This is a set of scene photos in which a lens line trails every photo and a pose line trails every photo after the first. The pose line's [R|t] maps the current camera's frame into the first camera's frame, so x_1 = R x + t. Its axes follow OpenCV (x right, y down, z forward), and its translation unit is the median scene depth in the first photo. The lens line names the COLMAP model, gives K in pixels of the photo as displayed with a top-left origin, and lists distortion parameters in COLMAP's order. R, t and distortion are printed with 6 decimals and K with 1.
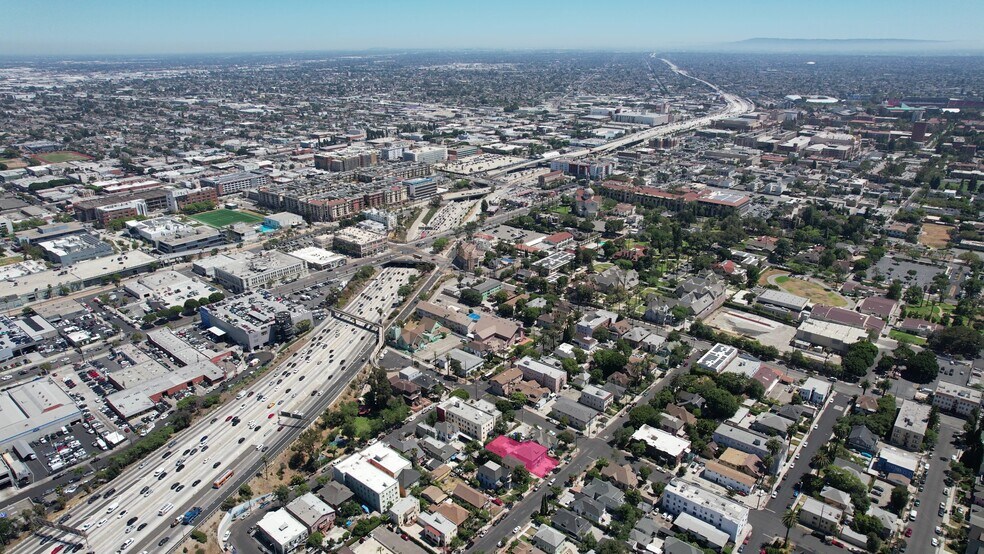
lens RADIAL K [[632.0, 0, 498.0], [0, 632.0, 277.4], [0, 0, 1]] dist [-0.057993, 0.048945]
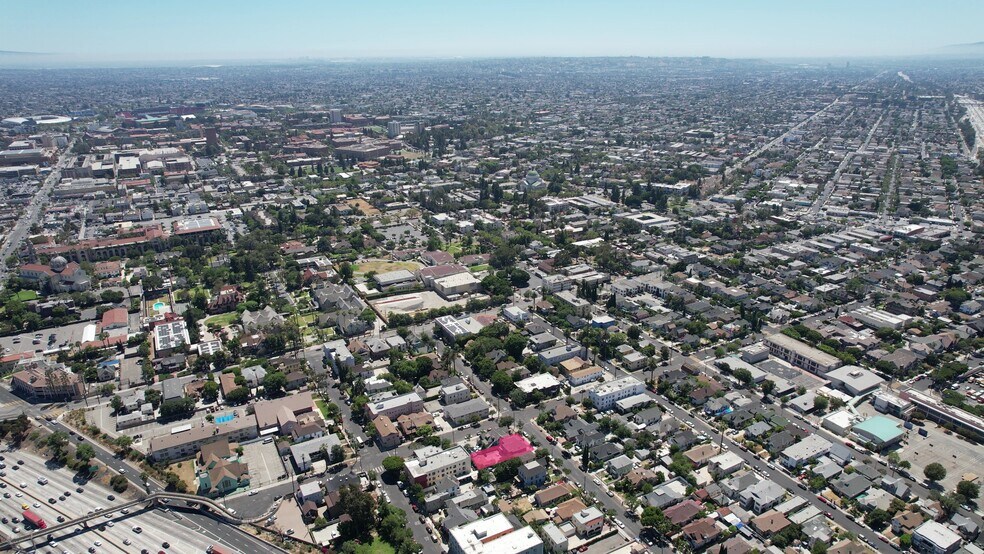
lens RADIAL K [[632.0, 0, 497.1], [0, 632.0, 273.2], [0, 0, 1]] dist [-0.057993, 0.048945]
pose [[0.359606, -0.314522, 0.878499, -0.619500], [0.334669, 0.922315, 0.193215, -0.163069], [-0.871023, 0.224525, 0.436930, 0.365033]]
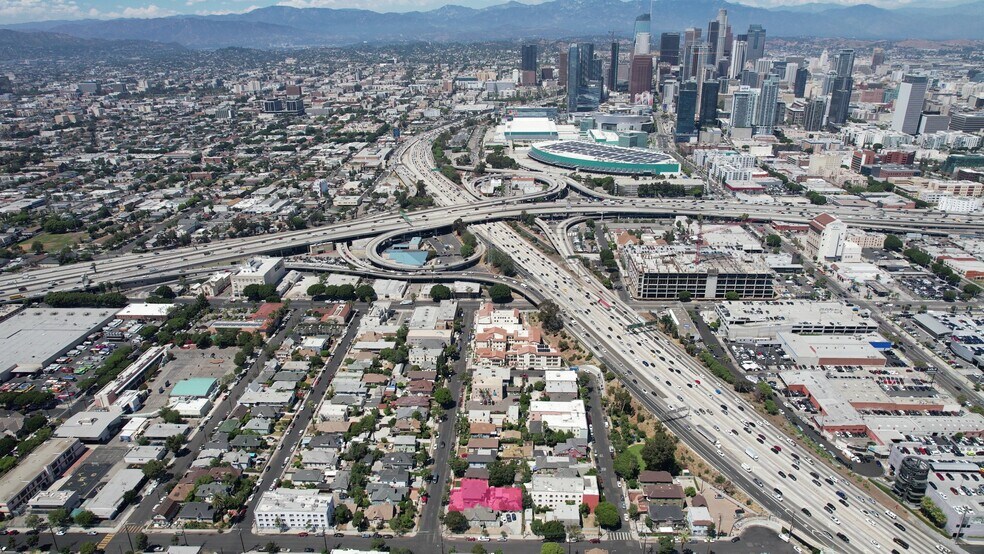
lens RADIAL K [[632.0, 0, 501.0], [0, 632.0, 282.3], [0, 0, 1]] dist [-0.057993, 0.048945]
pose [[-0.785452, 0.239167, -0.570845, 0.379126], [-0.207929, 0.766746, 0.607343, -0.435568], [0.582950, 0.595734, -0.552513, 1.036060]]
